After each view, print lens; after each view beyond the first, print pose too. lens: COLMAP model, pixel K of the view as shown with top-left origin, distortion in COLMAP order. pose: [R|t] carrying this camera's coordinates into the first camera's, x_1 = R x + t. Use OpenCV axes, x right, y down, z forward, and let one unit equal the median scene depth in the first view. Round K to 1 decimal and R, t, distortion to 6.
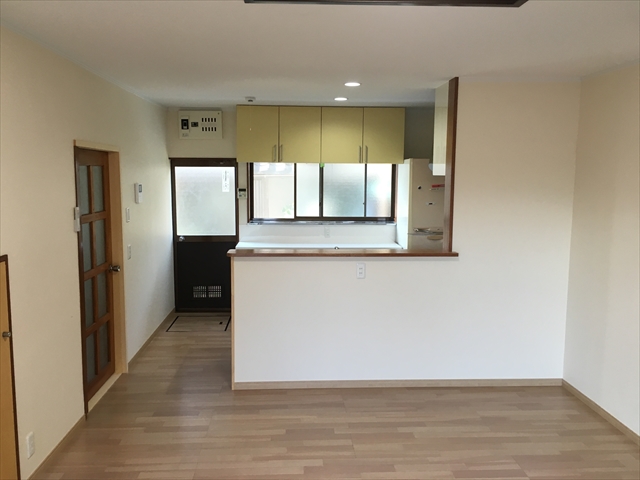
lens RADIAL K [[545.0, 0, 320.0], [0, 545.0, 240.0], [0, 0, 1]] dist [0.067166, -0.099503]
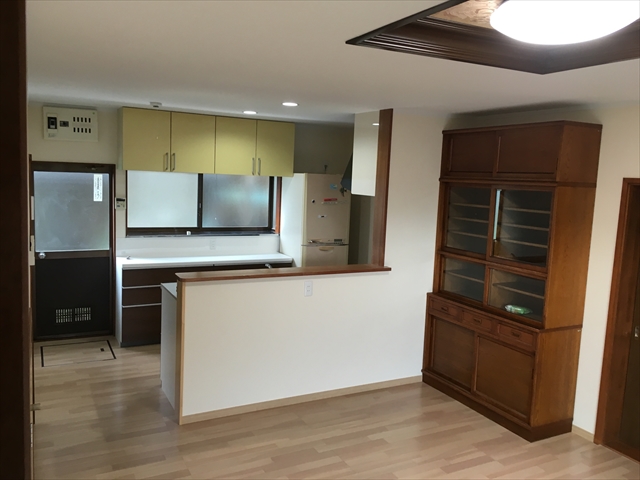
lens RADIAL K [[545.0, 0, 320.0], [0, 545.0, 240.0], [0, 0, 1]] dist [0.067166, -0.099503]
pose [[0.908858, -0.020179, 0.416617, -0.247367], [0.015312, 0.999770, 0.015020, -0.037636], [-0.416824, -0.007272, 0.908958, 0.044578]]
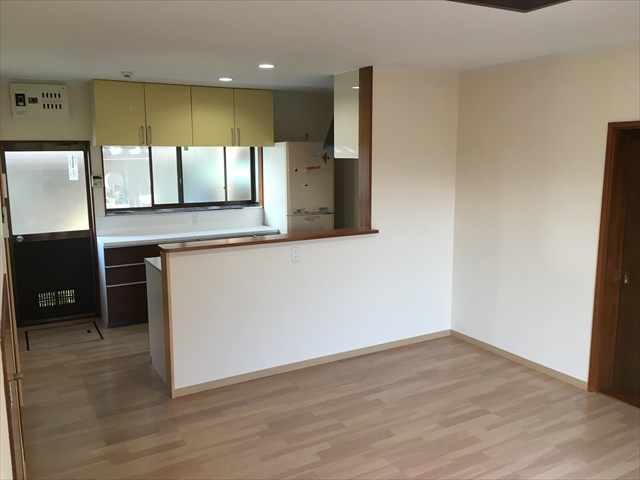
lens RADIAL K [[545.0, 0, 320.0], [0, 545.0, 240.0], [0, 0, 1]] dist [0.067166, -0.099503]
pose [[0.894382, -0.083139, 0.439510, -0.243741], [0.066838, 0.996383, 0.052468, -0.015684], [-0.442282, -0.017550, 0.896704, 0.057587]]
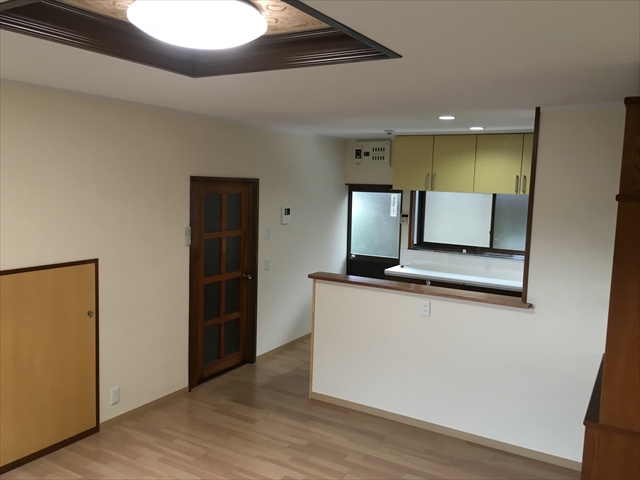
lens RADIAL K [[545.0, 0, 320.0], [0, 545.0, 240.0], [0, 0, 1]] dist [0.067166, -0.099503]
pose [[0.828244, 0.078719, -0.554811, 0.338585], [-0.092672, 0.995692, 0.002929, -0.037778], [0.552651, 0.048989, 0.831971, 0.056192]]
